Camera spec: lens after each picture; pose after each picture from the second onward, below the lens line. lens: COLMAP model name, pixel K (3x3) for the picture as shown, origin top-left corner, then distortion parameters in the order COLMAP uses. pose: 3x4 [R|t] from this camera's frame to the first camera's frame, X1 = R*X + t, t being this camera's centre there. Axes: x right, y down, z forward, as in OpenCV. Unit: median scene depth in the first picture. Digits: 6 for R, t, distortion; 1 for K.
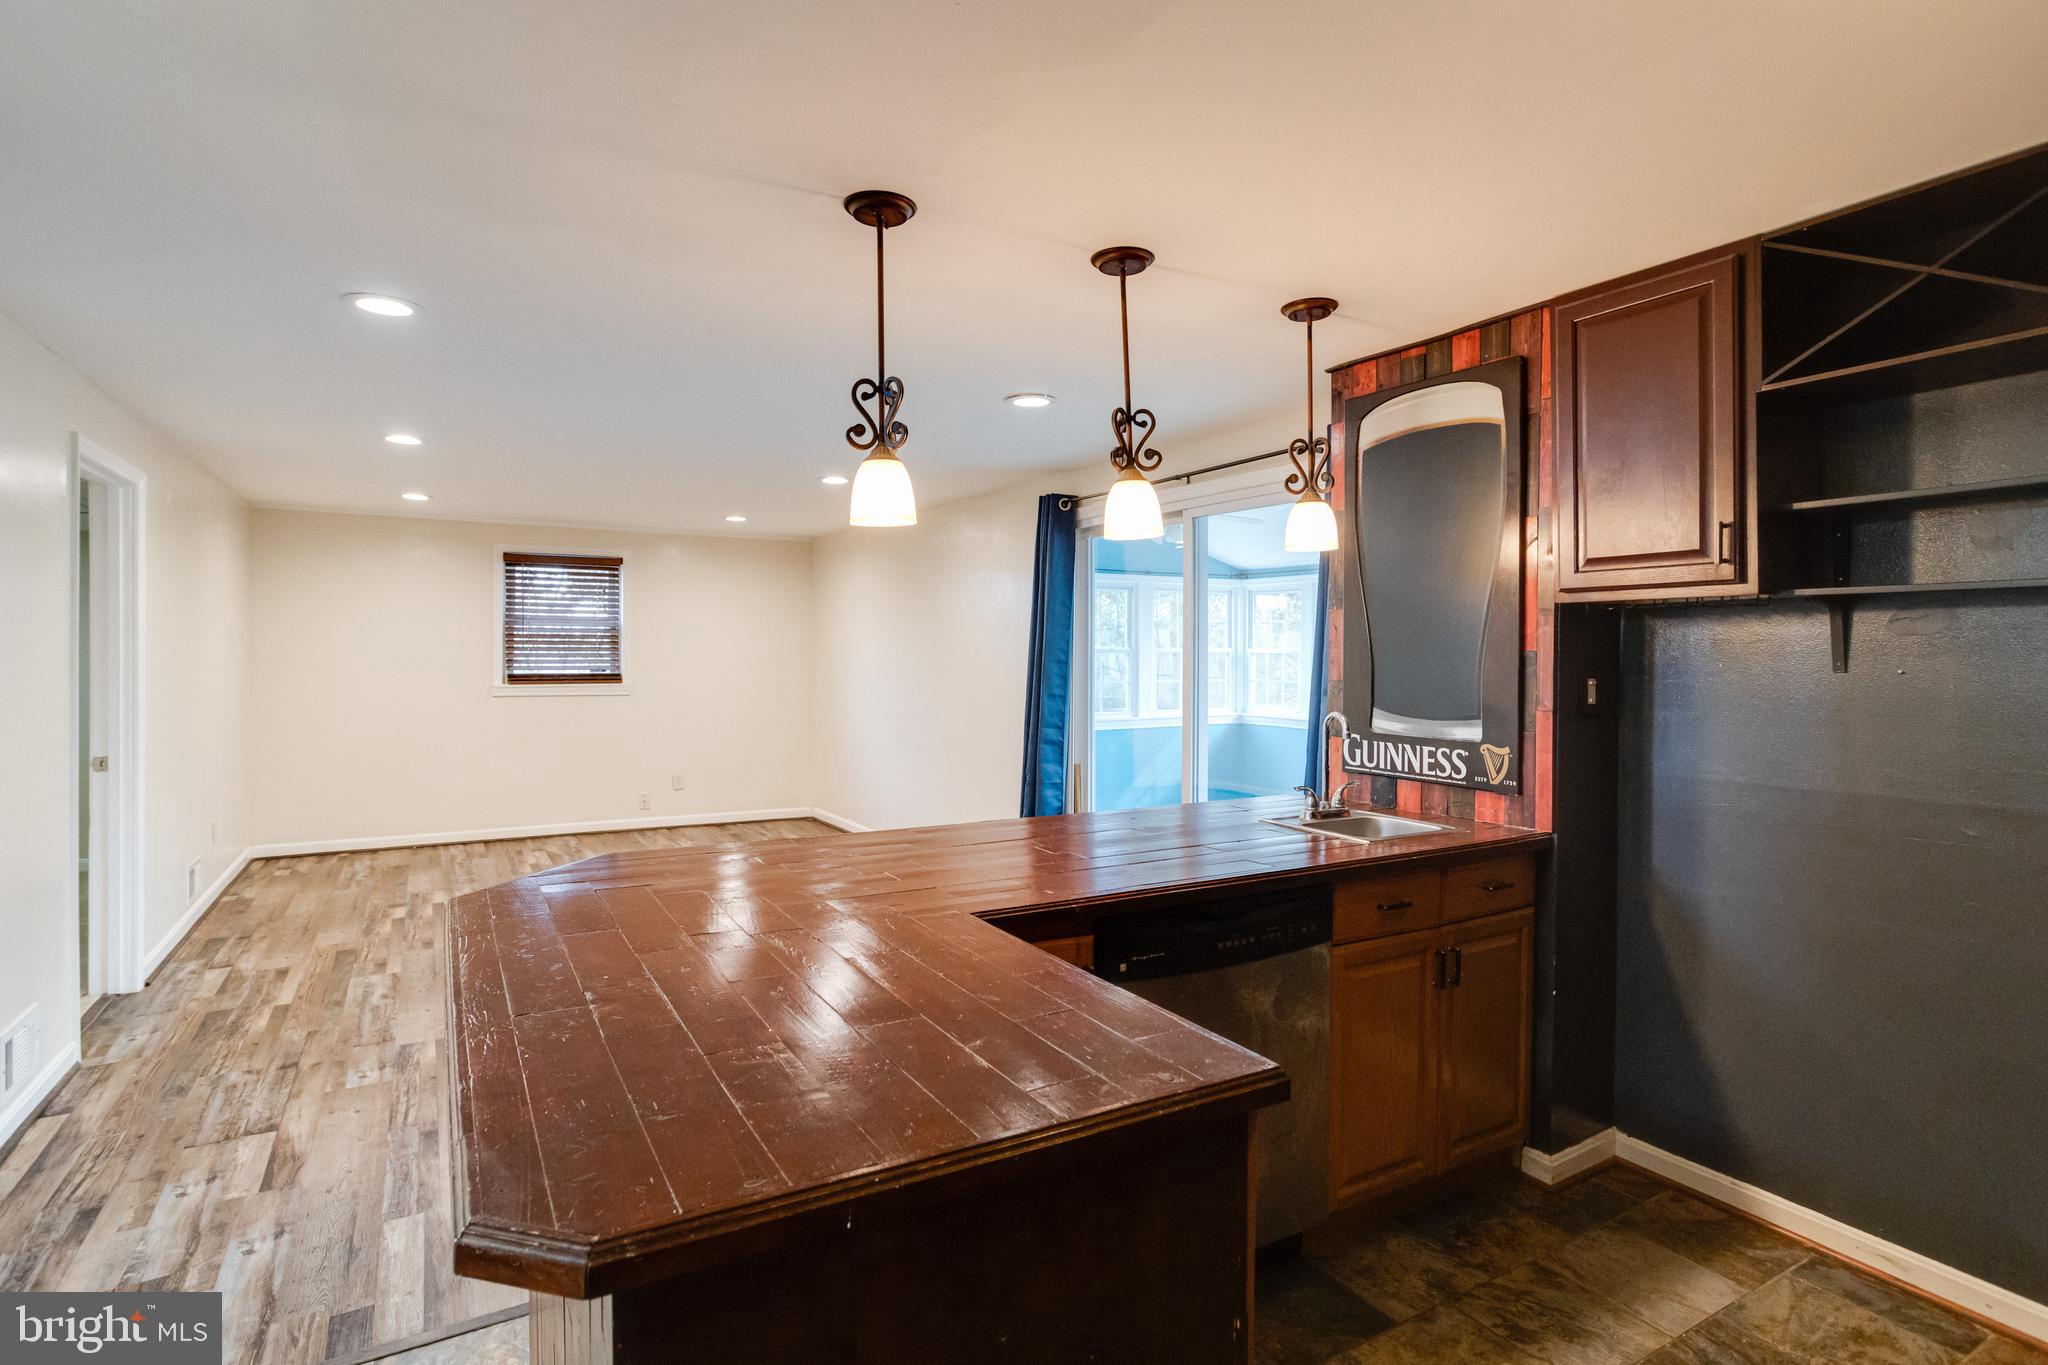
lens RADIAL K [[1030.9, 0, 1024.0], [0, 1030.9, 682.5], [0, 0, 1]] dist [-0.047324, 0.028206]
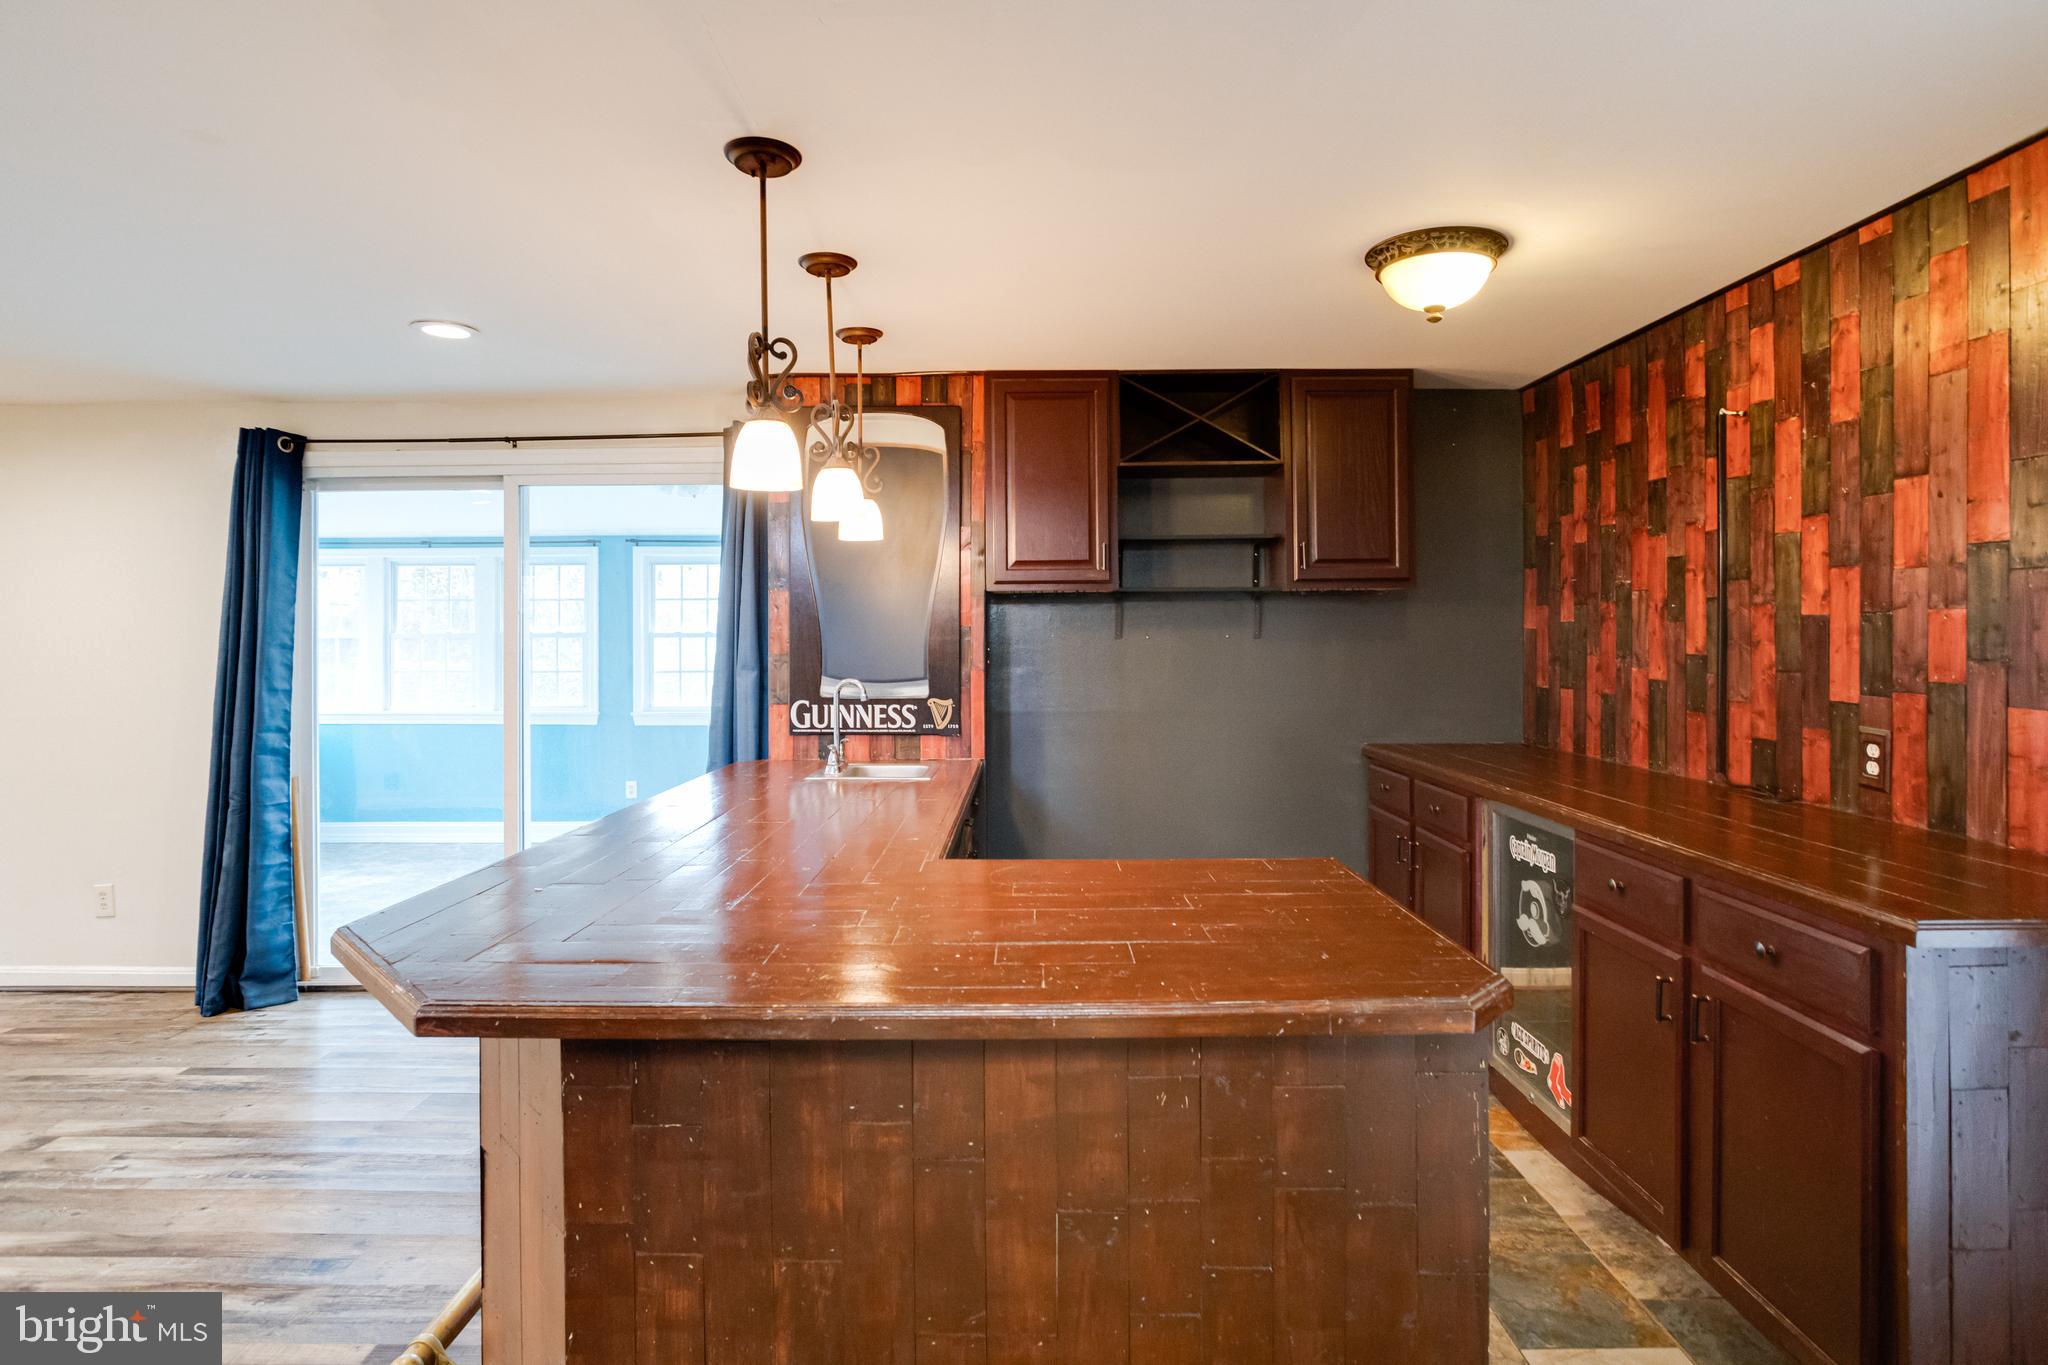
lens RADIAL K [[1041.8, 0, 1024.7], [0, 1041.8, 636.0], [0, 0, 1]] dist [-0.048086, 0.029940]
pose [[0.506370, -0.004900, 0.862302, -0.590131], [0.034118, 0.999315, -0.014356, 0.004000], [-0.861641, 0.036690, 0.506190, 0.218976]]
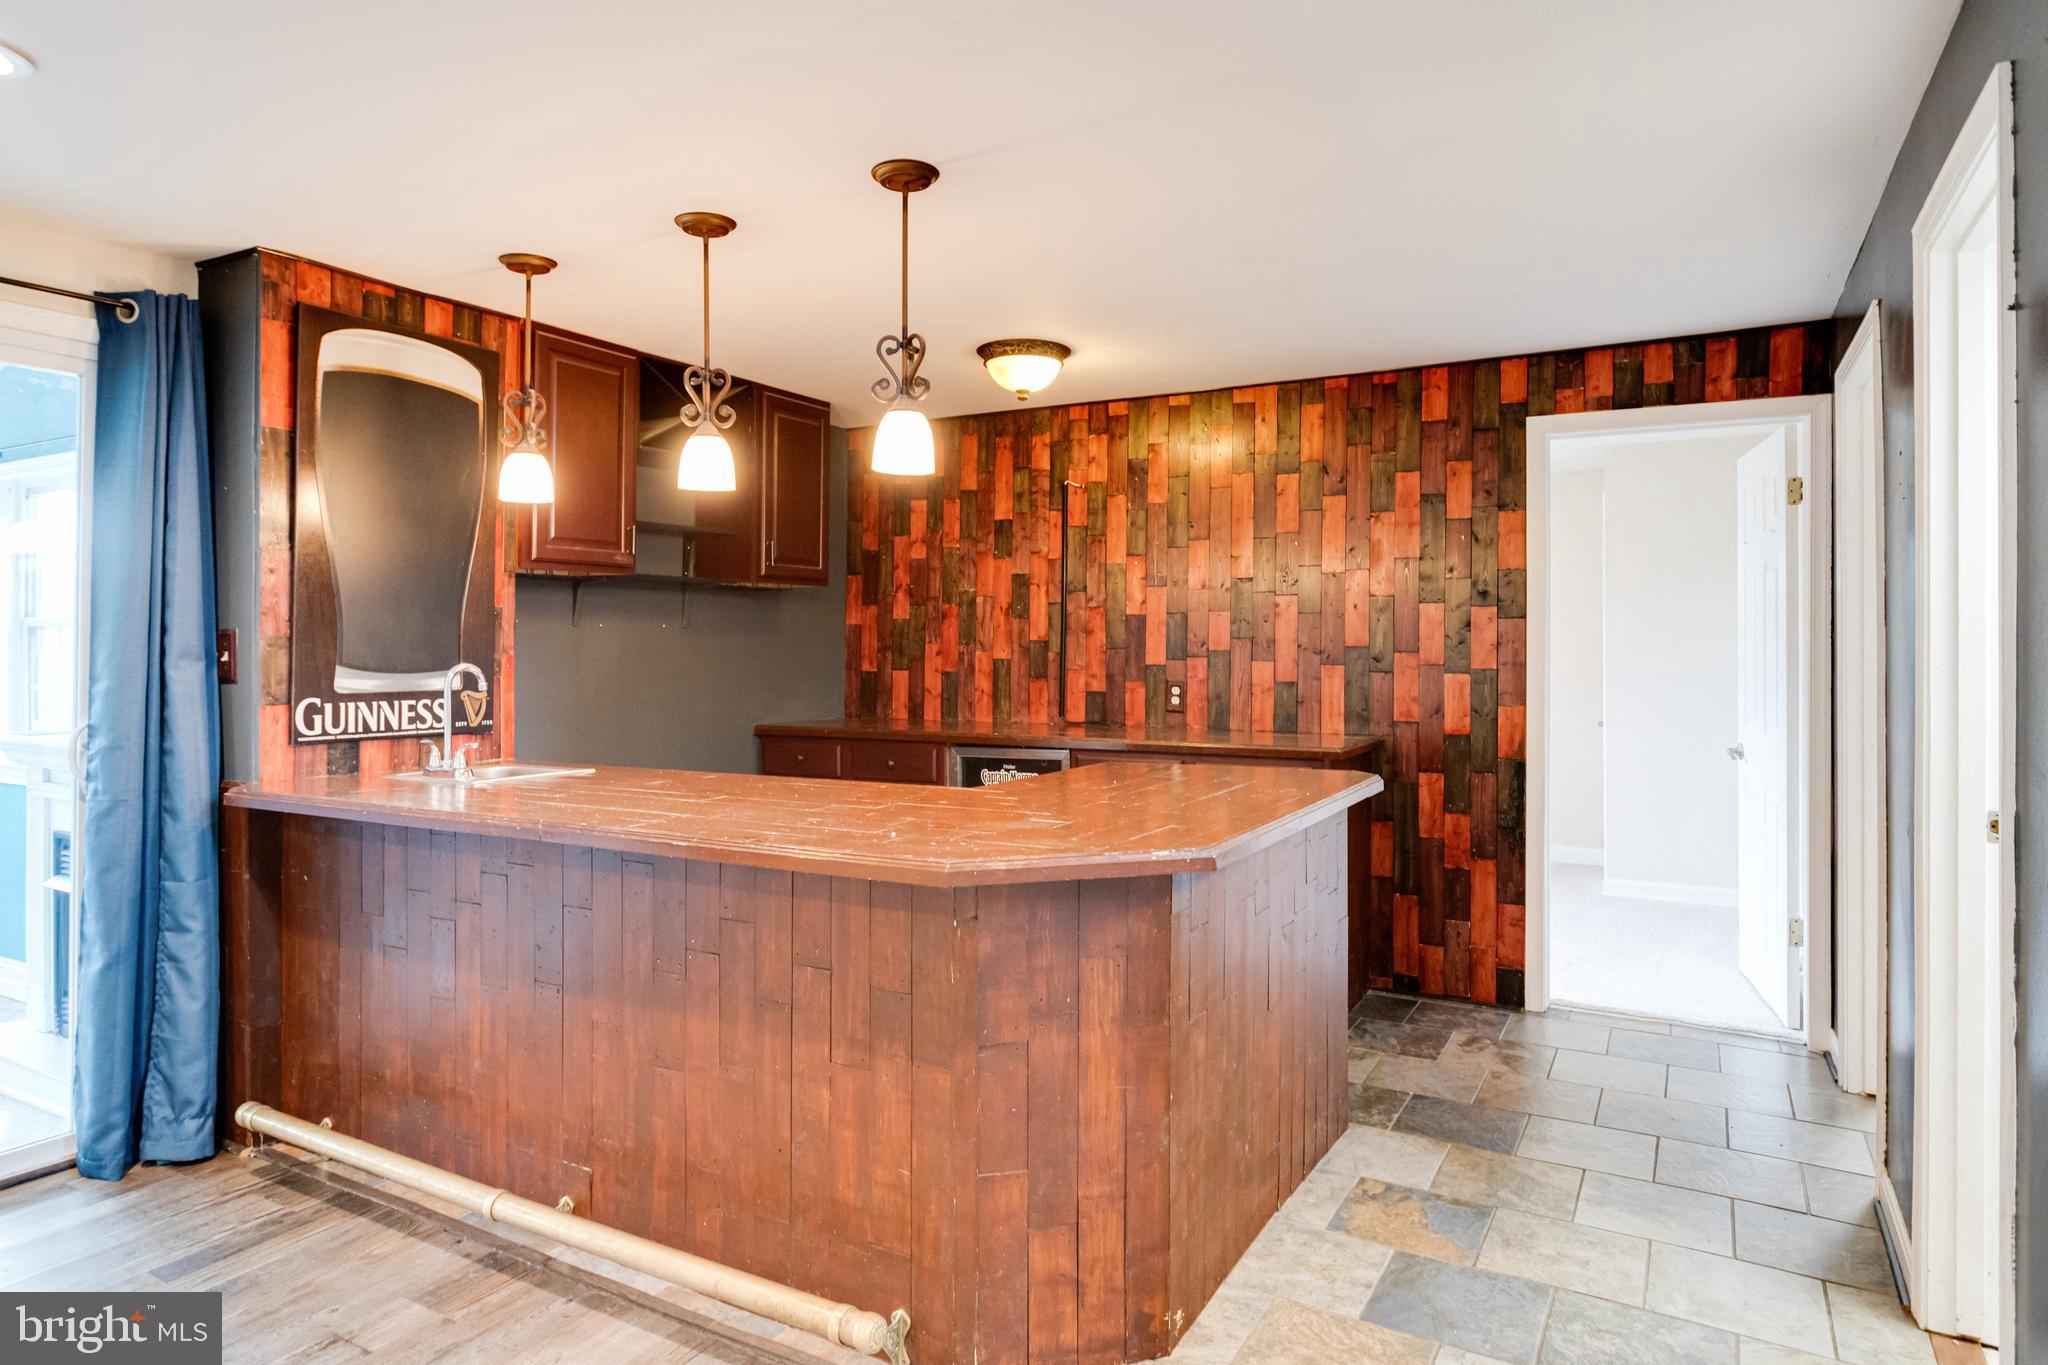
lens RADIAL K [[1212.5, 0, 1020.9], [0, 1212.5, 646.8], [0, 0, 1]] dist [-0.000199, 0.052169]
pose [[-0.503638, -0.000666, 0.863915, -0.916232], [0.029194, 0.999415, 0.017790, 0.007273], [-0.863422, 0.034181, -0.503324, 1.080469]]
